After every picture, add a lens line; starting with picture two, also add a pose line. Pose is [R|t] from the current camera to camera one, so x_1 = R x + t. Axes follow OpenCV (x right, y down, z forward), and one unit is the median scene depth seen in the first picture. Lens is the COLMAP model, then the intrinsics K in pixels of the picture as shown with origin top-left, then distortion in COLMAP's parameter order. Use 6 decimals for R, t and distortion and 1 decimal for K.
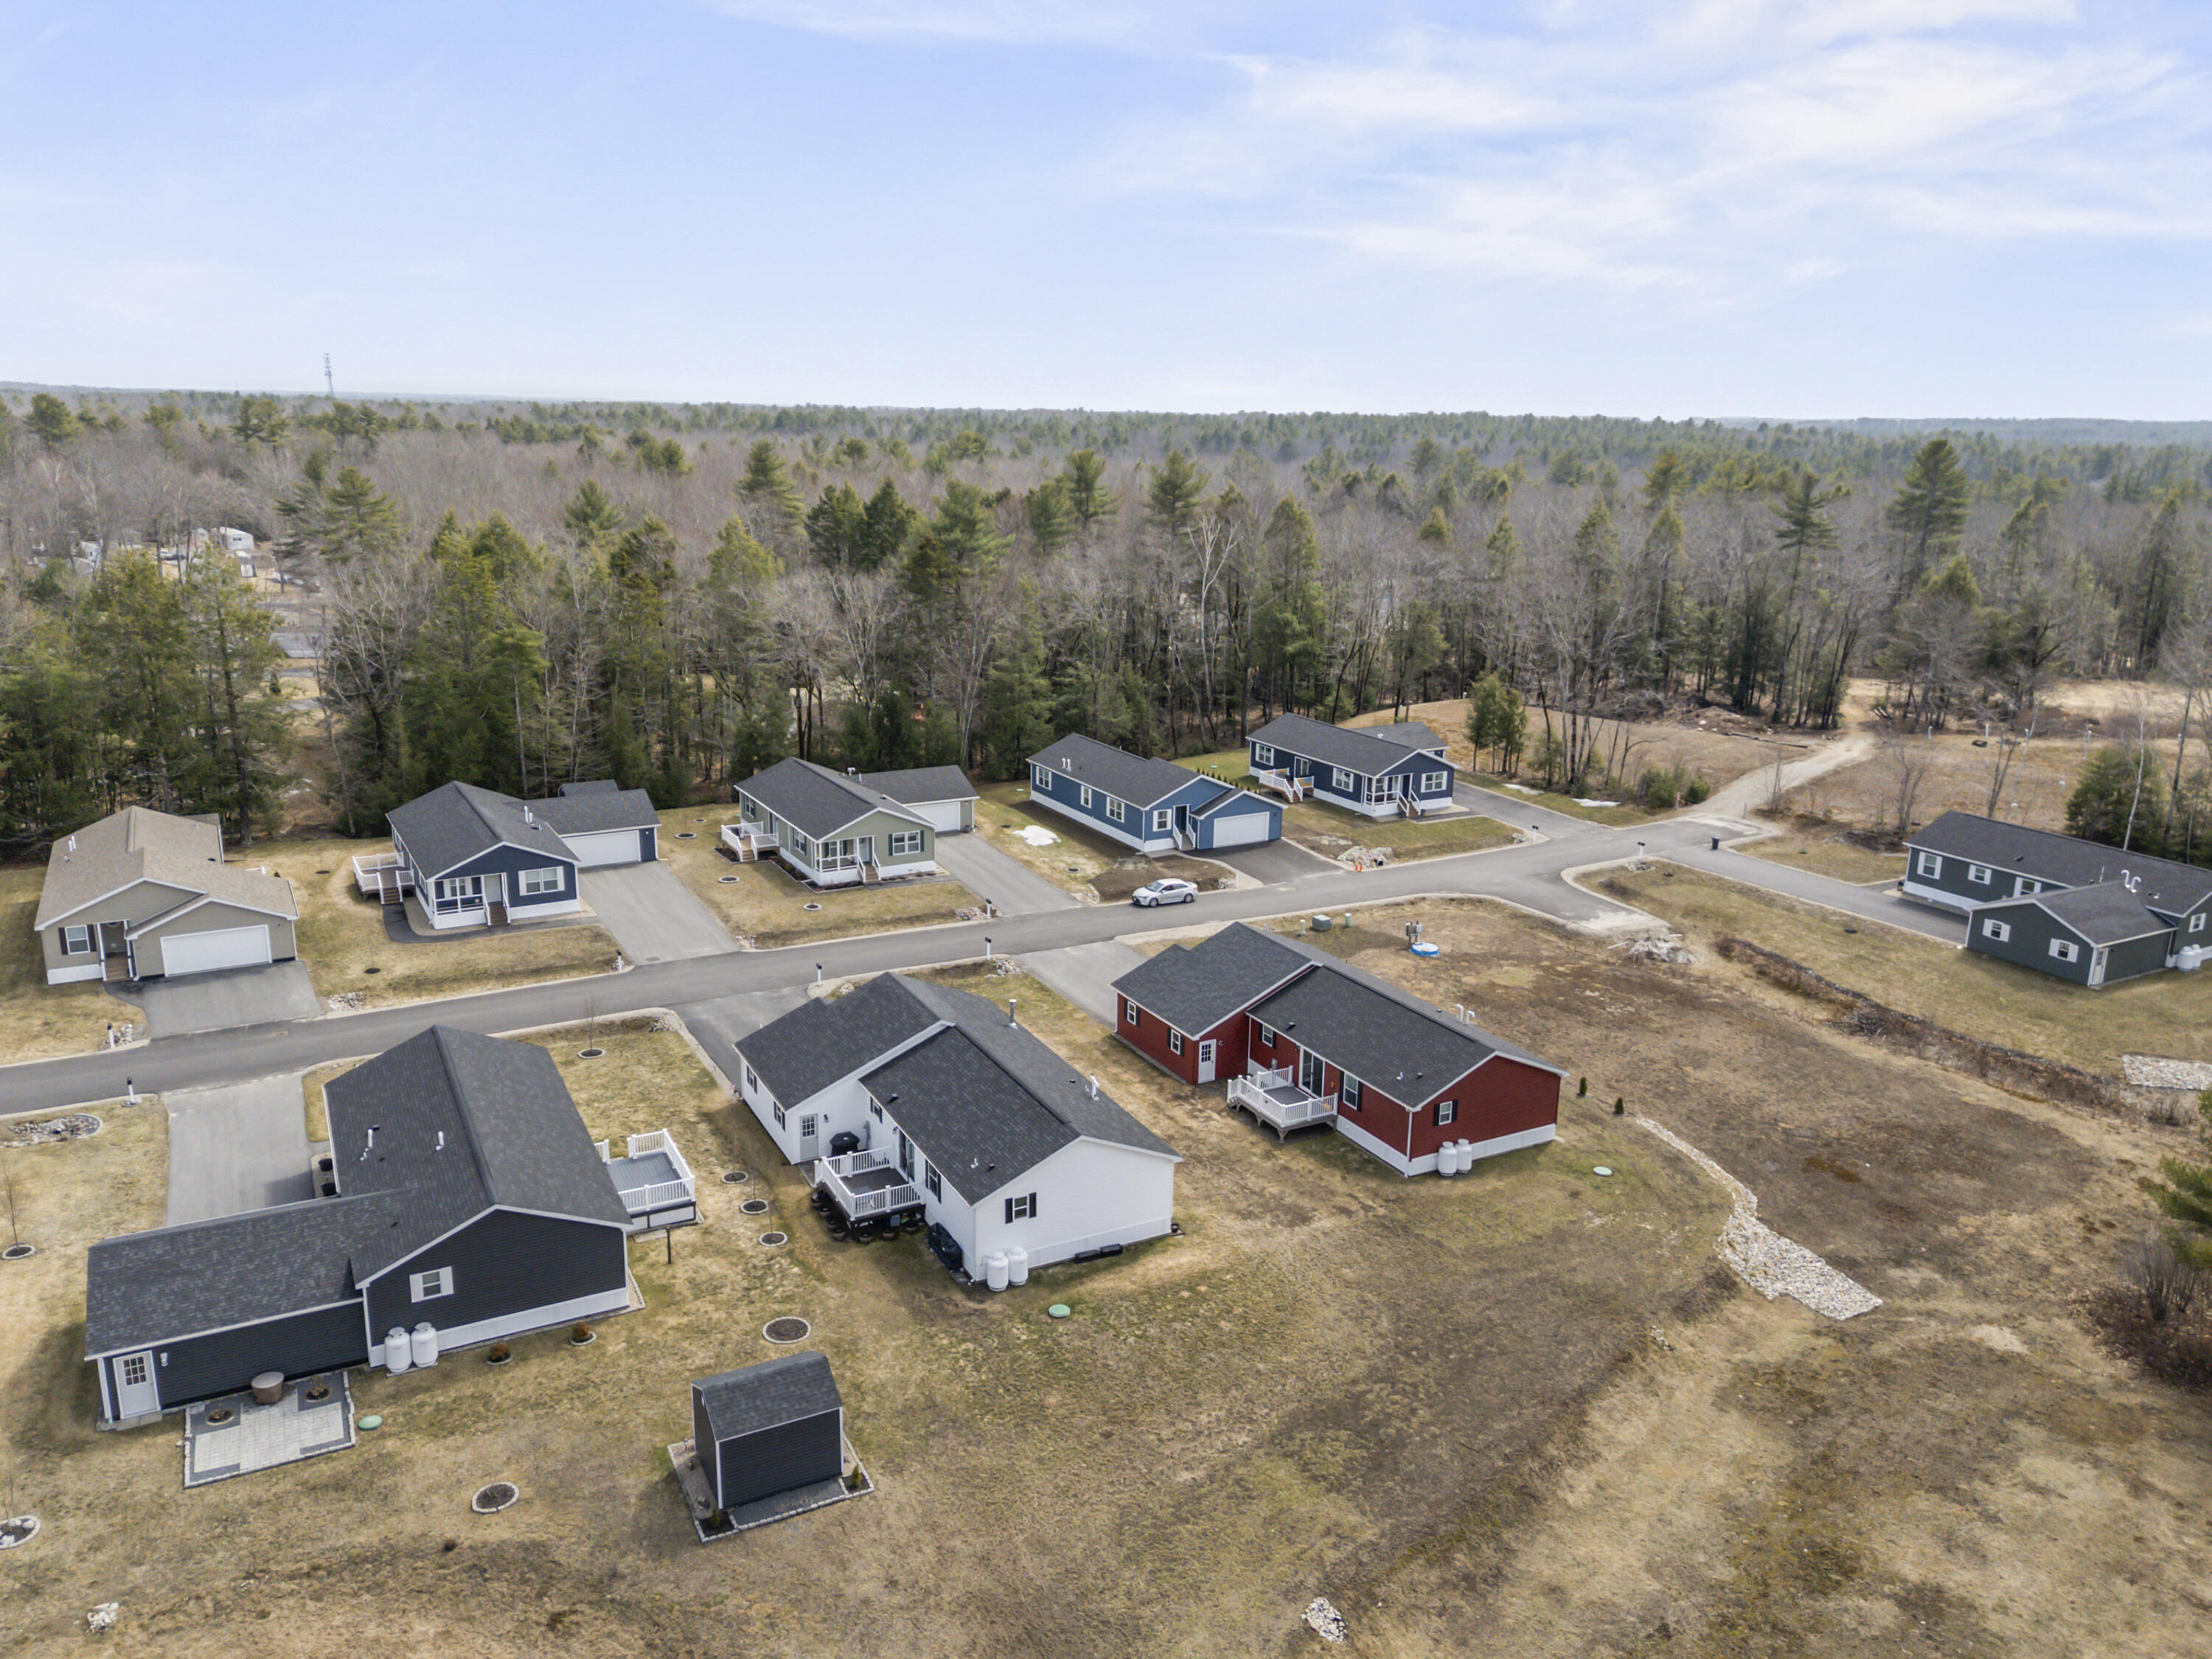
lens RADIAL K [[1611.8, 0, 1099.5], [0, 1611.8, 830.3], [0, 0, 1]] dist [0.080635, -0.067228]
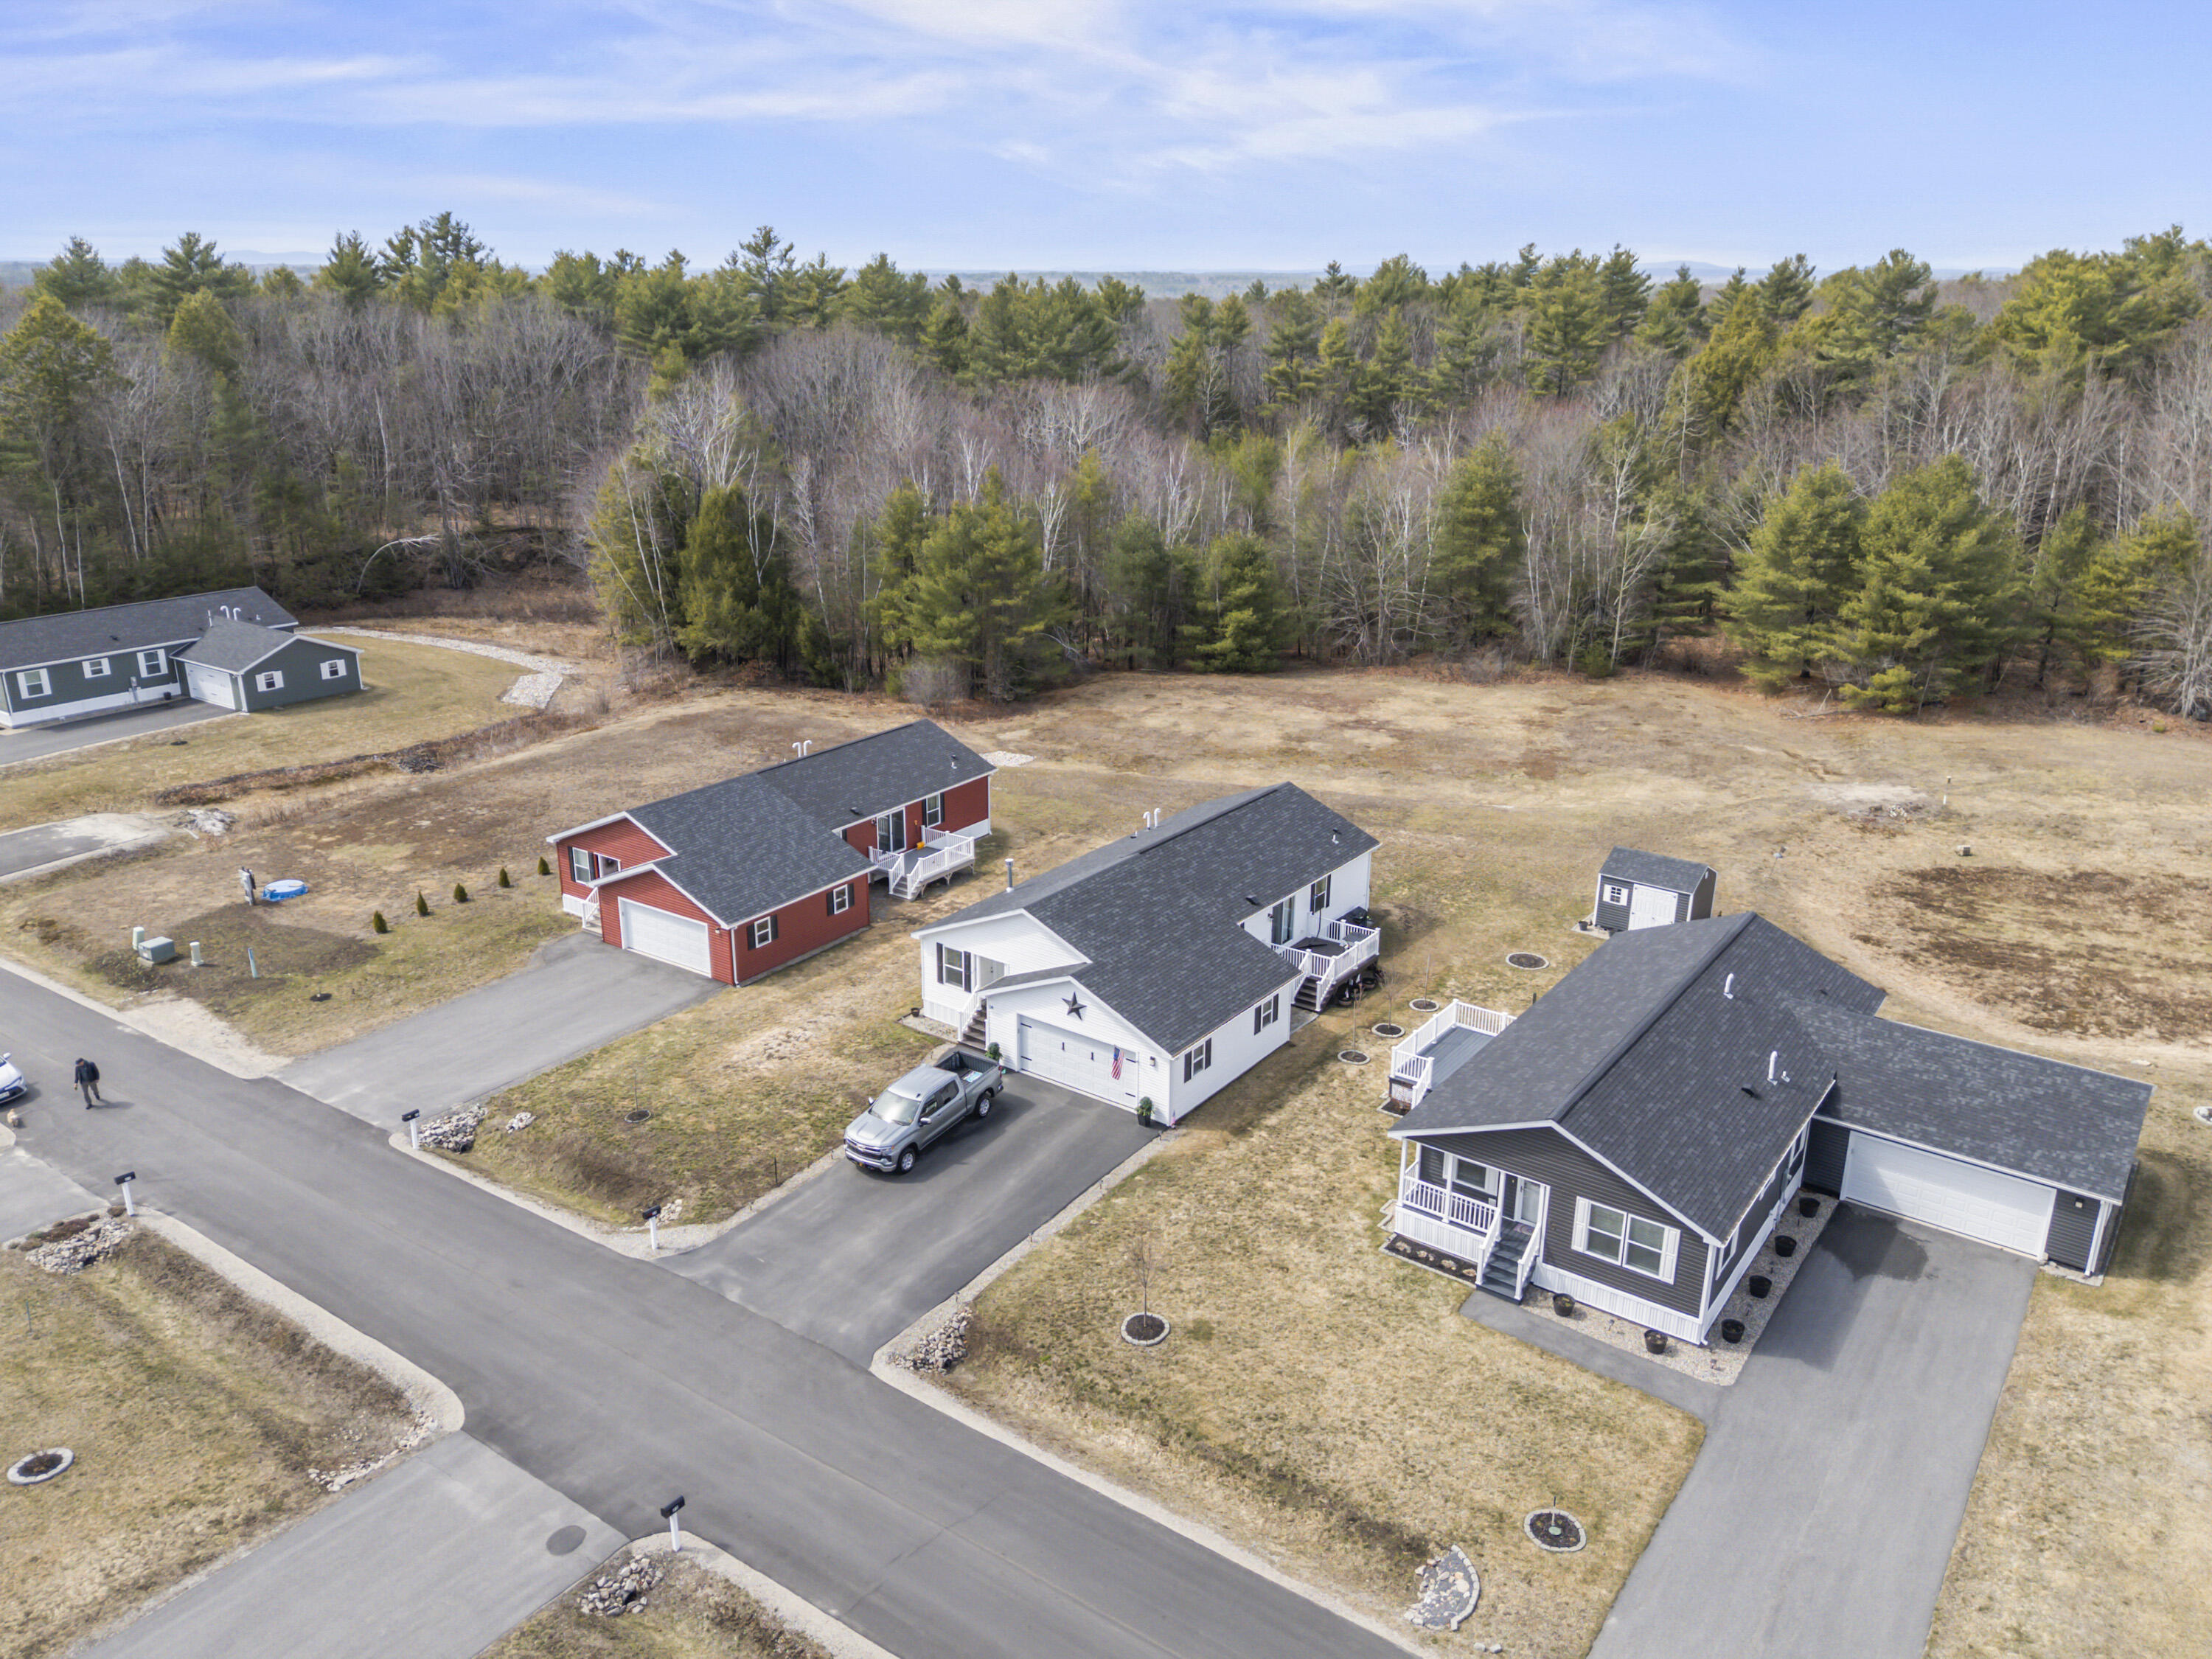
lens RADIAL K [[1611.8, 0, 1099.5], [0, 1611.8, 830.3], [0, 0, 1]] dist [0.080635, -0.067228]
pose [[-0.442214, -0.307091, 0.842699, -0.606584], [0.215447, 0.875679, 0.432168, -0.199895], [-0.870649, 0.372667, -0.321076, 0.979250]]
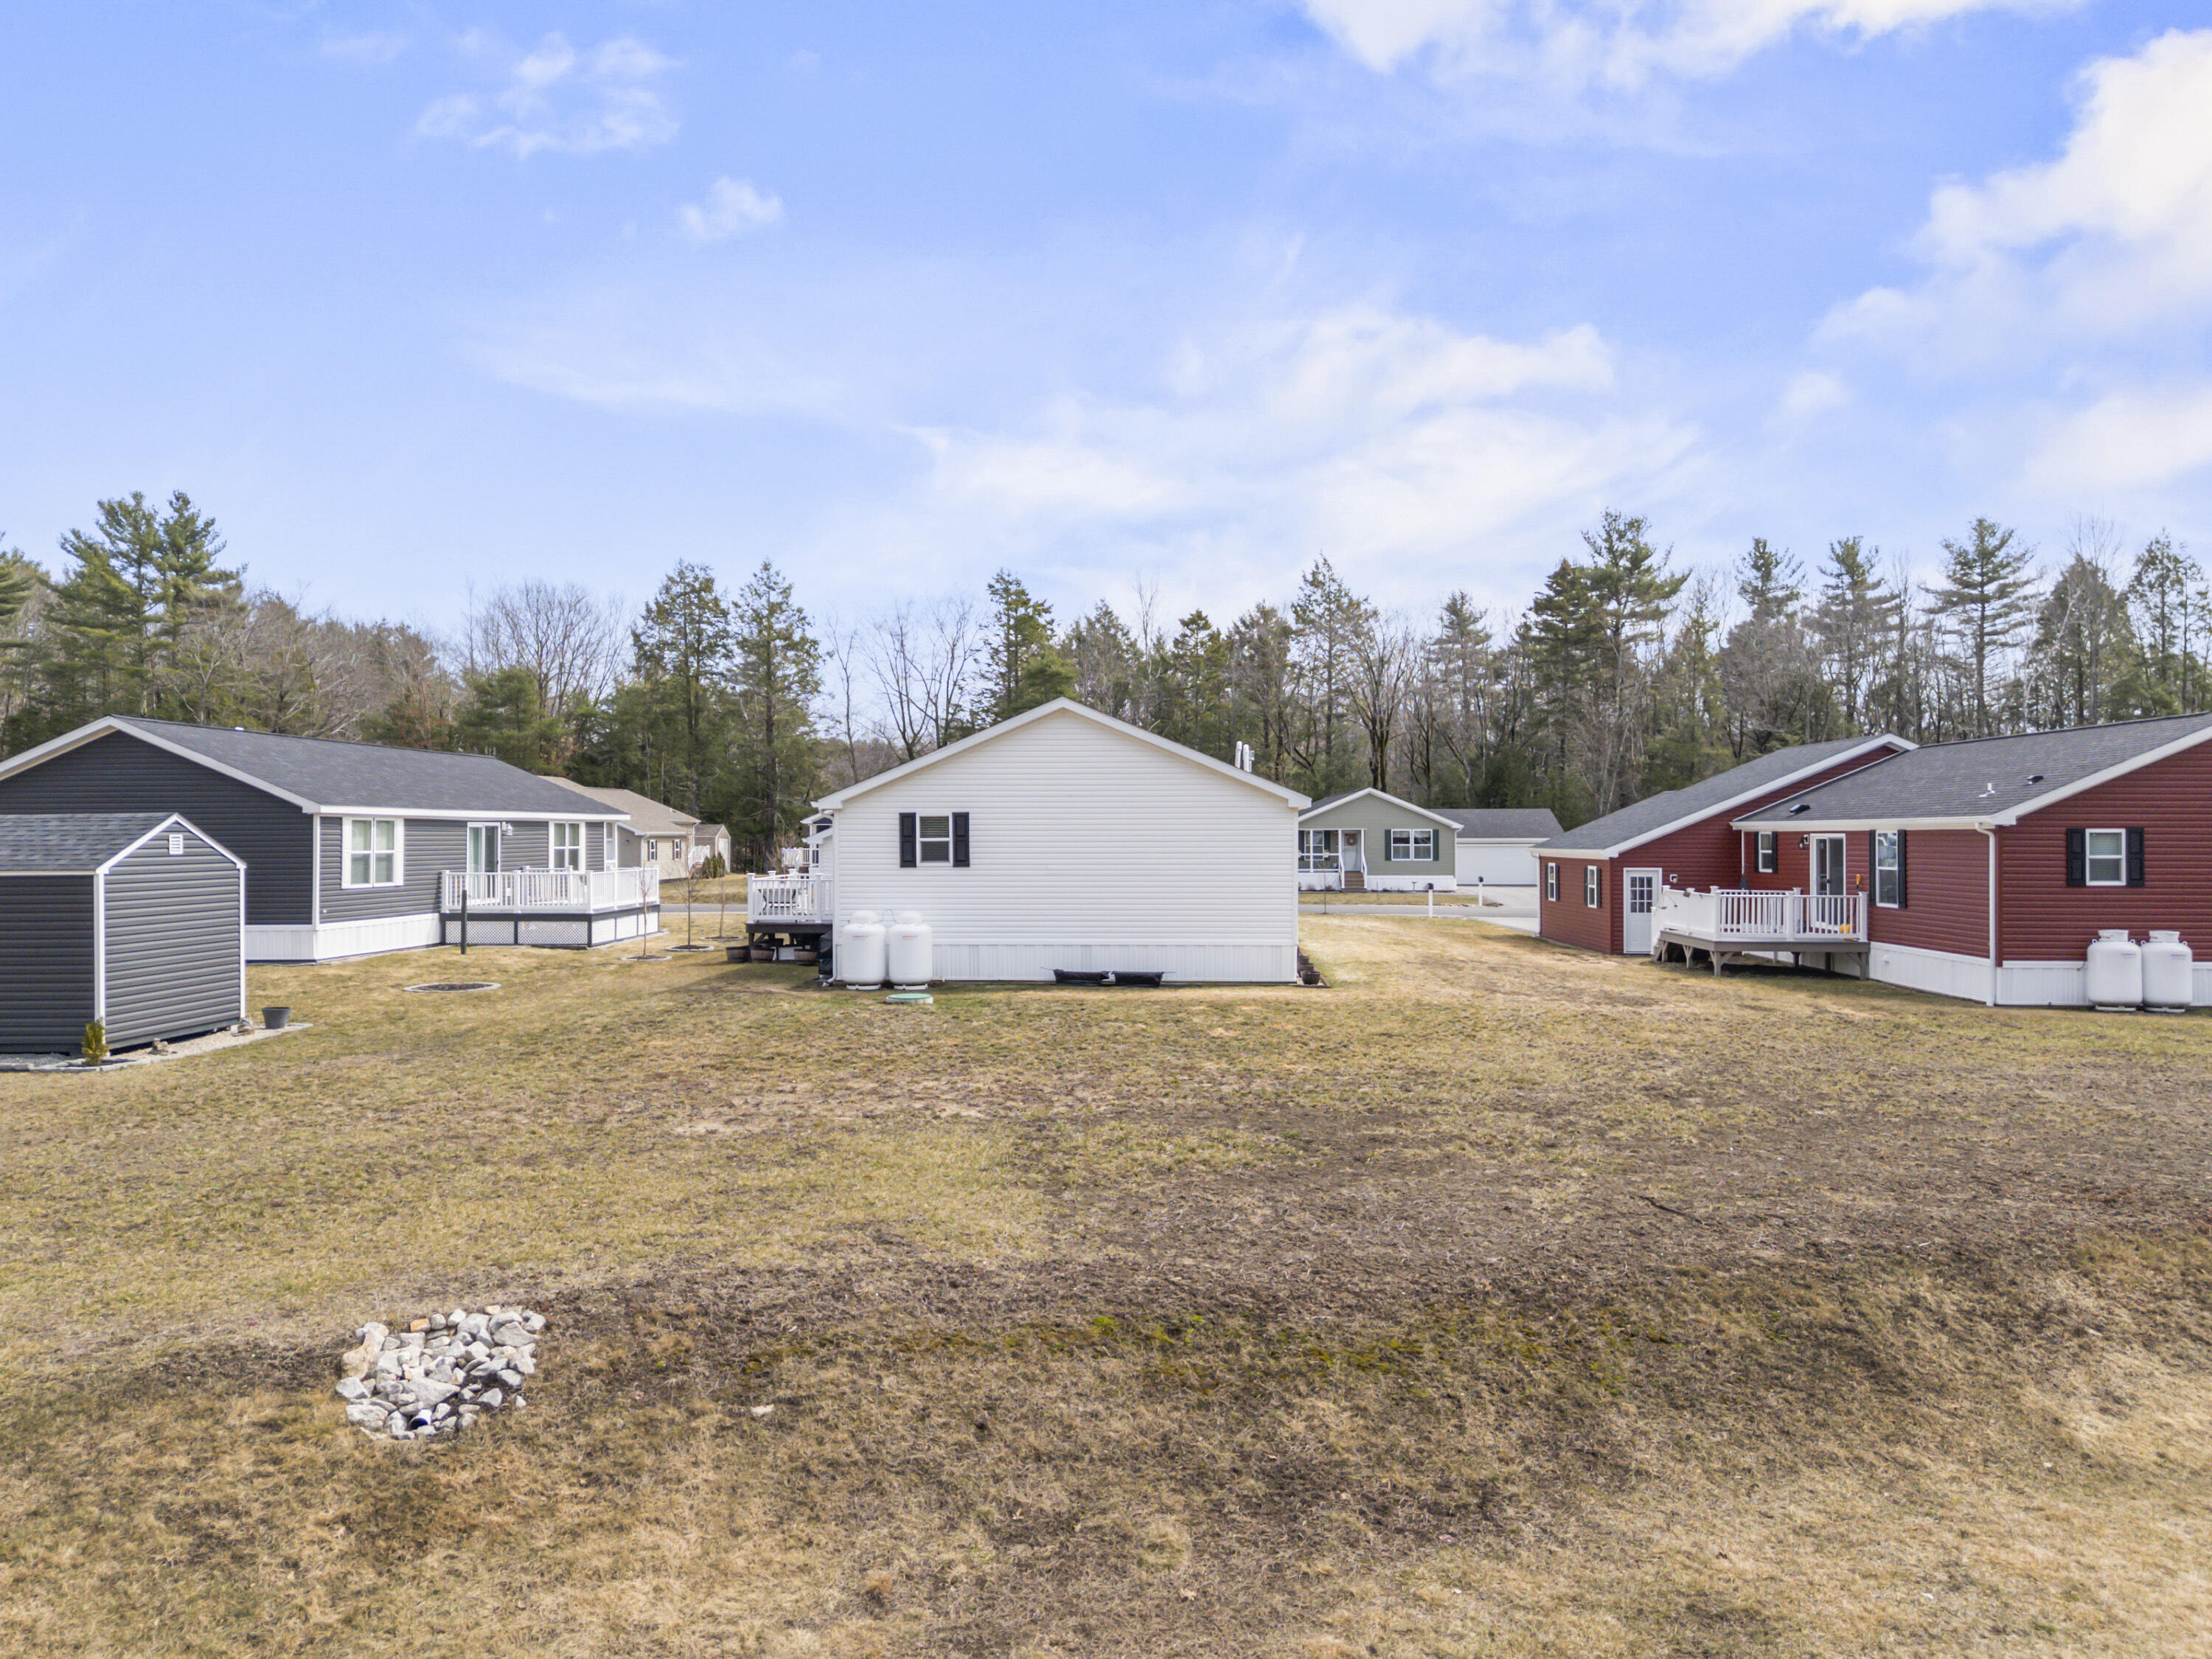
lens RADIAL K [[1611.8, 0, 1099.5], [0, 1611.8, 830.3], [0, 0, 1]] dist [0.080635, -0.067228]
pose [[0.856668, -0.018663, -0.515531, 0.158428], [-0.114993, 0.967292, -0.226103, 0.217252], [0.502889, 0.252978, 0.826502, 0.405302]]
